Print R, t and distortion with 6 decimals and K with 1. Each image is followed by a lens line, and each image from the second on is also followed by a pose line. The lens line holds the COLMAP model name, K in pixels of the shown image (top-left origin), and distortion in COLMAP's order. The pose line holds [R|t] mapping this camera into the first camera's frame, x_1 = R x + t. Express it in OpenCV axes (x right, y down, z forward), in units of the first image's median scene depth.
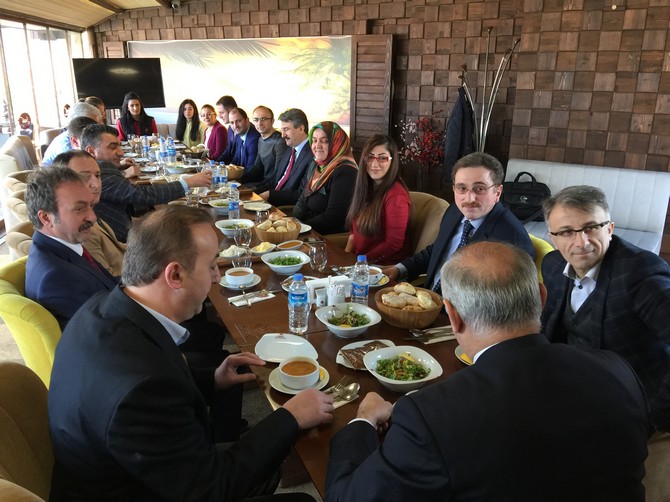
lens RADIAL K [[571.7, 0, 334.1], [0, 571.7, 250.1], [0, 0, 1]] dist [0.015347, -0.016687]
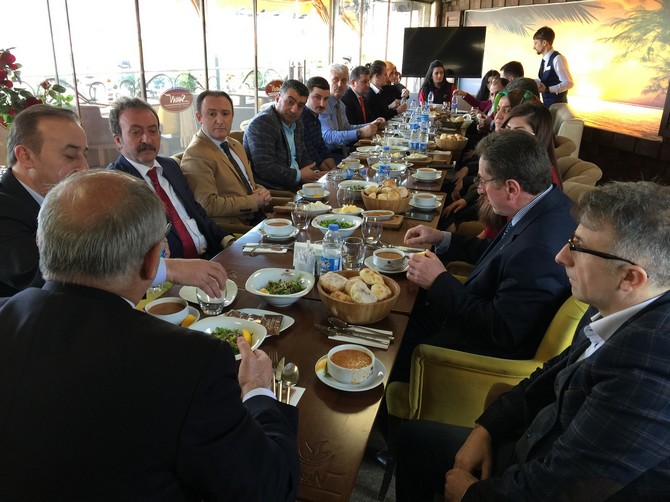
lens RADIAL K [[571.7, 0, 334.3], [0, 571.7, 251.7], [0, 0, 1]] dist [0.015347, -0.016687]
pose [[0.753634, 0.232514, -0.614795, 0.208364], [-0.212274, 0.971319, 0.107139, -0.015736], [0.622073, 0.049761, 0.781376, 0.111355]]
